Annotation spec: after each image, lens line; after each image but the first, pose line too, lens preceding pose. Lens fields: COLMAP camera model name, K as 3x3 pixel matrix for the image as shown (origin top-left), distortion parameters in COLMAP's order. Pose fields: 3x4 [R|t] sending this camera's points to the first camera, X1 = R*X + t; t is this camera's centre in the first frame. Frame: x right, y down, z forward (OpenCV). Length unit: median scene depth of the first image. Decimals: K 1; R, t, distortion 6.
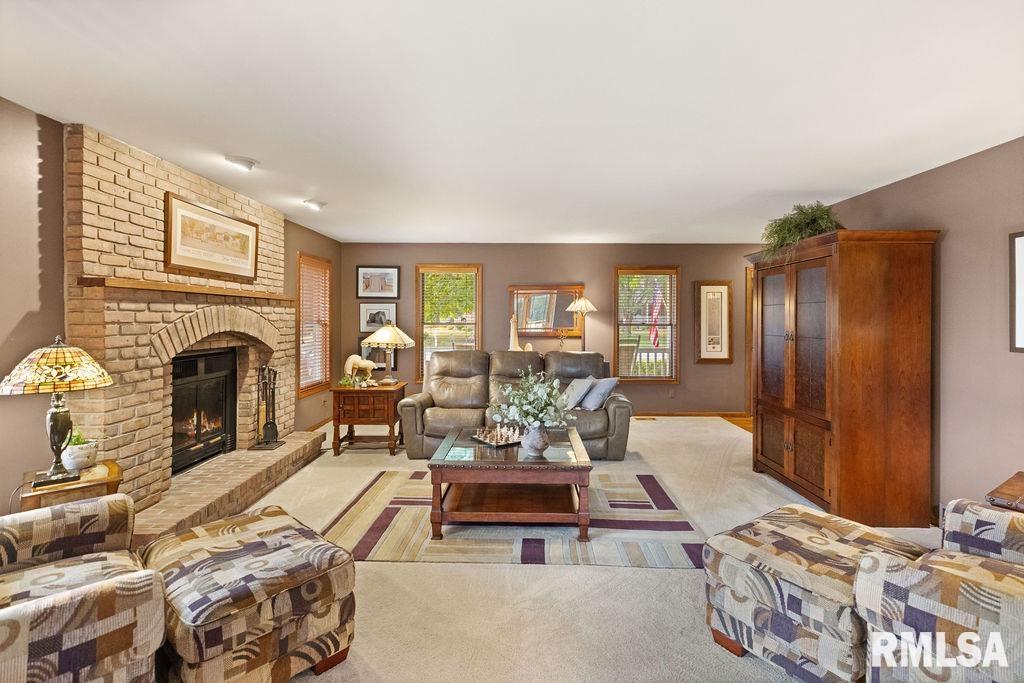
lens RADIAL K [[467.7, 0, 514.6], [0, 467.7, 324.6], [0, 0, 1]] dist [-0.000122, 0.000005]
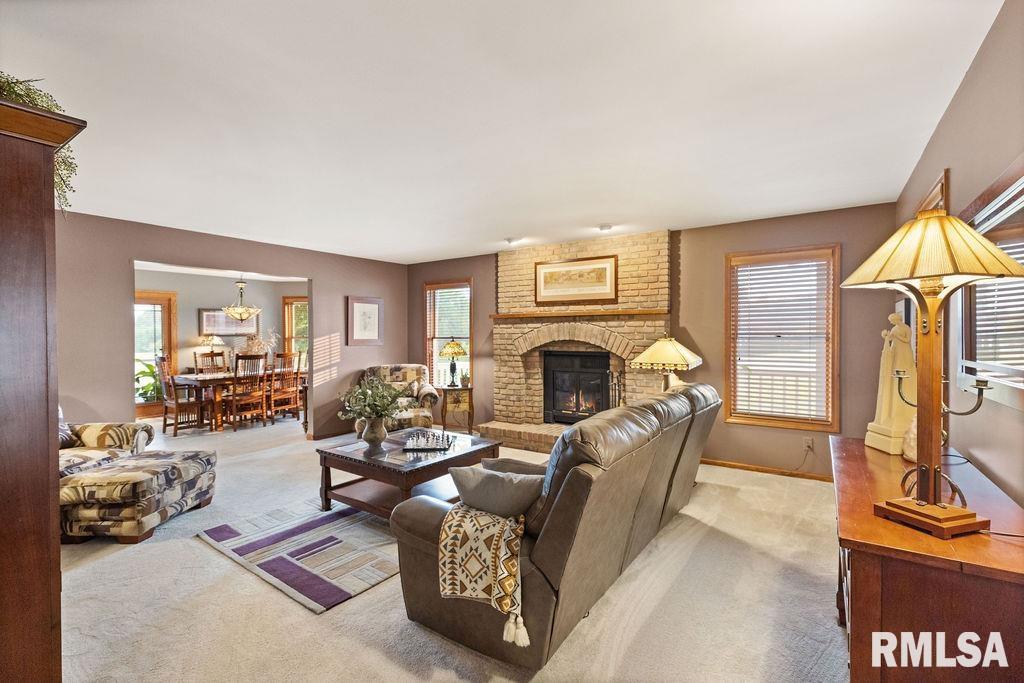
lens RADIAL K [[461.9, 0, 508.0], [0, 461.9, 335.3], [0, 0, 1]] dist [0.001539, -0.000033]
pose [[-0.564096, -0.000741, -0.825709, 0.746934], [-0.010438, 0.999926, 0.006234, -0.008252], [0.825643, 0.012135, -0.564062, 1.764676]]
